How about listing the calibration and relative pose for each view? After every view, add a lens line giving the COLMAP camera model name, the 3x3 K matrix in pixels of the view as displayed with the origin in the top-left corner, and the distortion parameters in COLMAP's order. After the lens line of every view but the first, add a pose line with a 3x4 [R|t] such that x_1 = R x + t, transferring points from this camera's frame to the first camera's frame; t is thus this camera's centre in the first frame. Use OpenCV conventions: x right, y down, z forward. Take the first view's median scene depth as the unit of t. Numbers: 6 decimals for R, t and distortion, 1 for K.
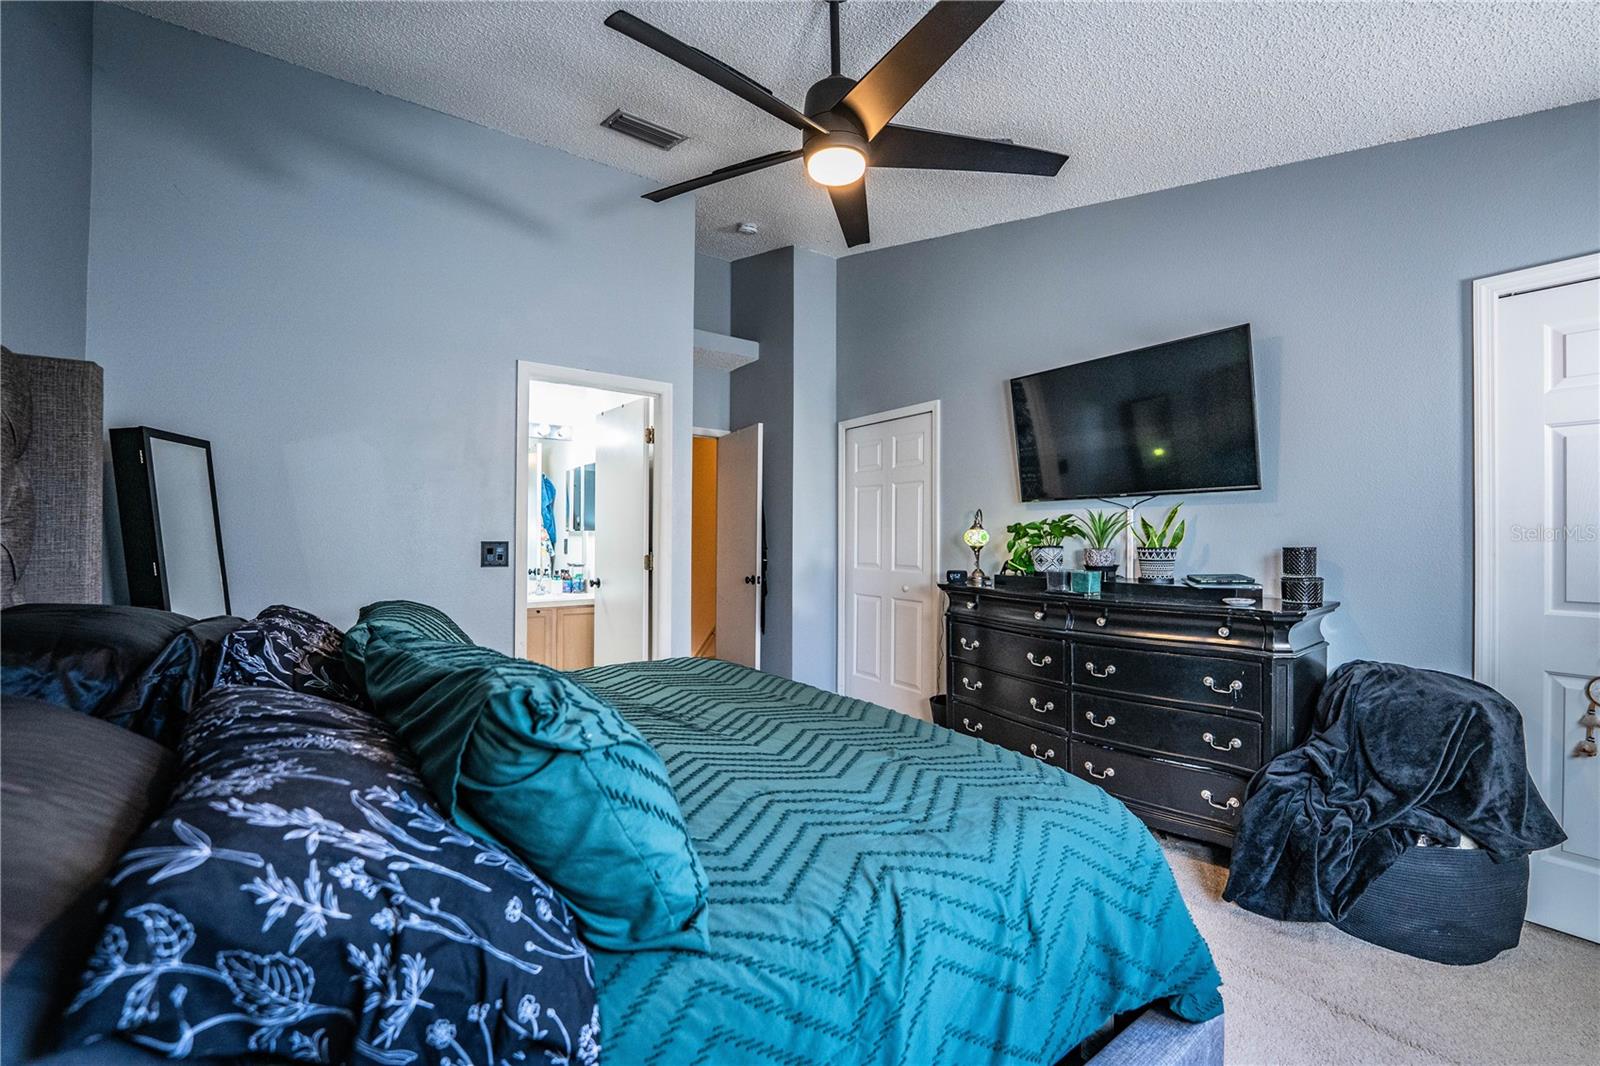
lens RADIAL K [[651.0, 0, 802.4], [0, 651.0, 537.2], [0, 0, 1]] dist [-0.030217, 0.004403]
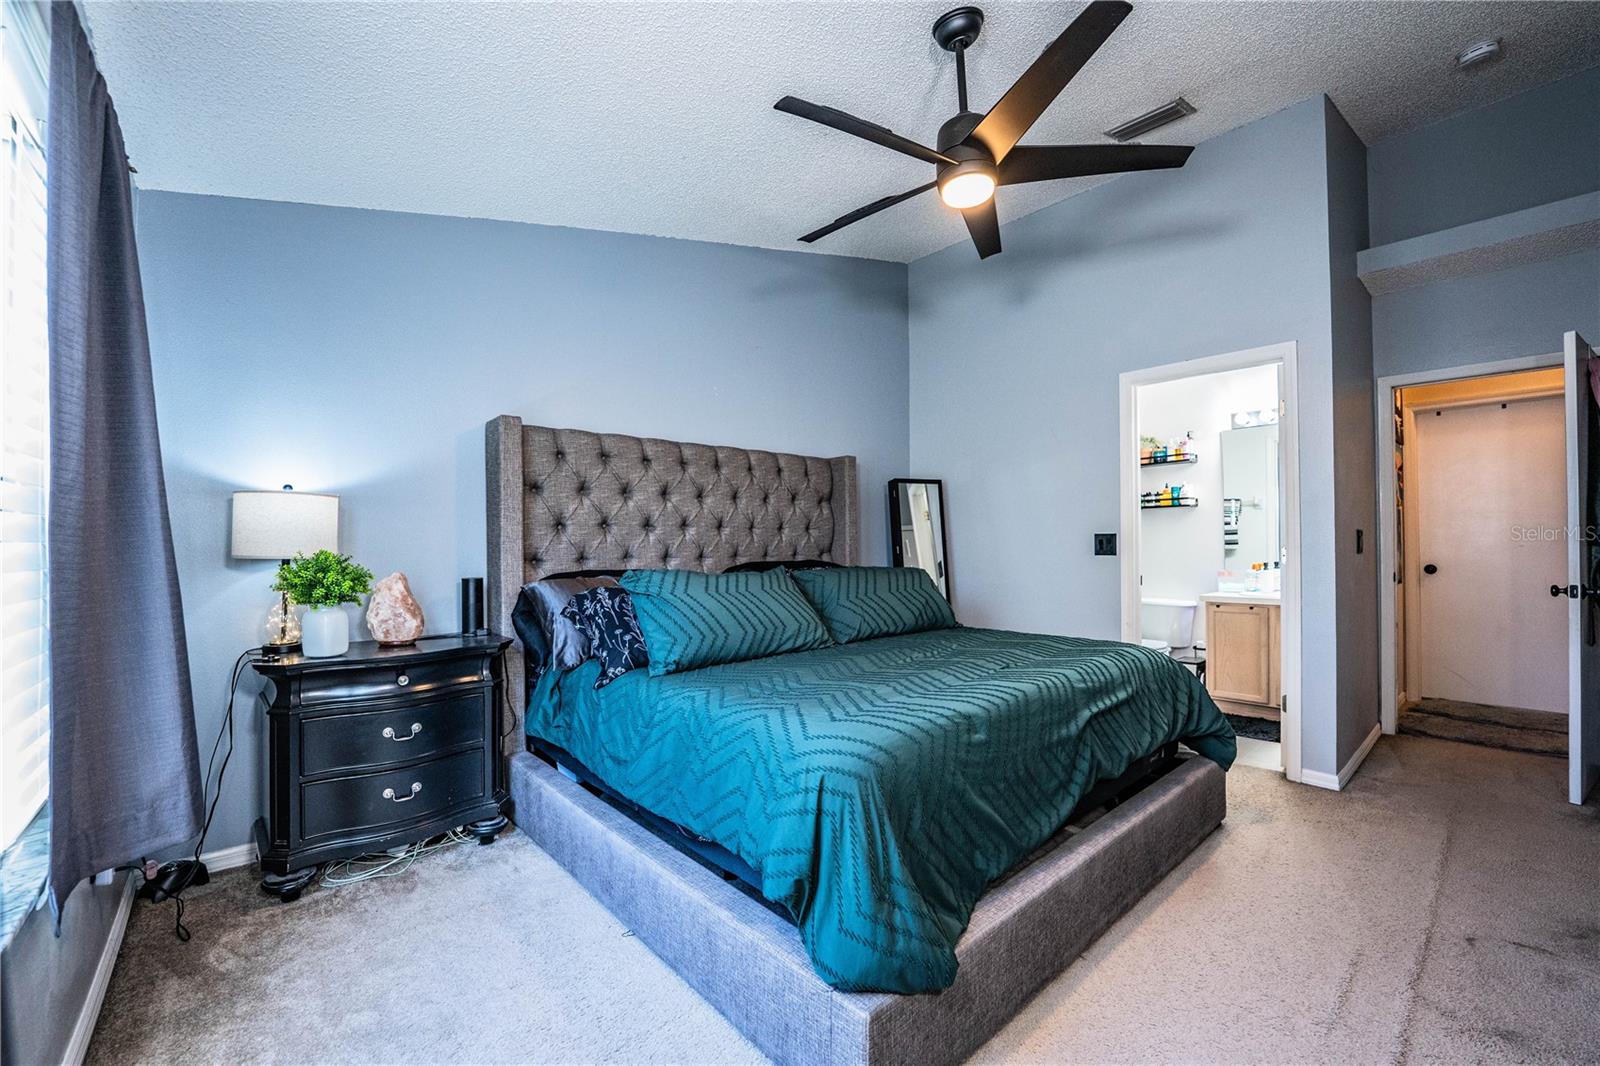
lens RADIAL K [[652.5, 0, 801.1], [0, 652.5, 537.1], [0, 0, 1]] dist [-0.024837, 0.001517]
pose [[0.109759, -0.013537, -0.993866, 0.837984], [0.010476, 0.999867, -0.012462, 0.028352], [0.993903, -0.009044, 0.109886, 0.415551]]
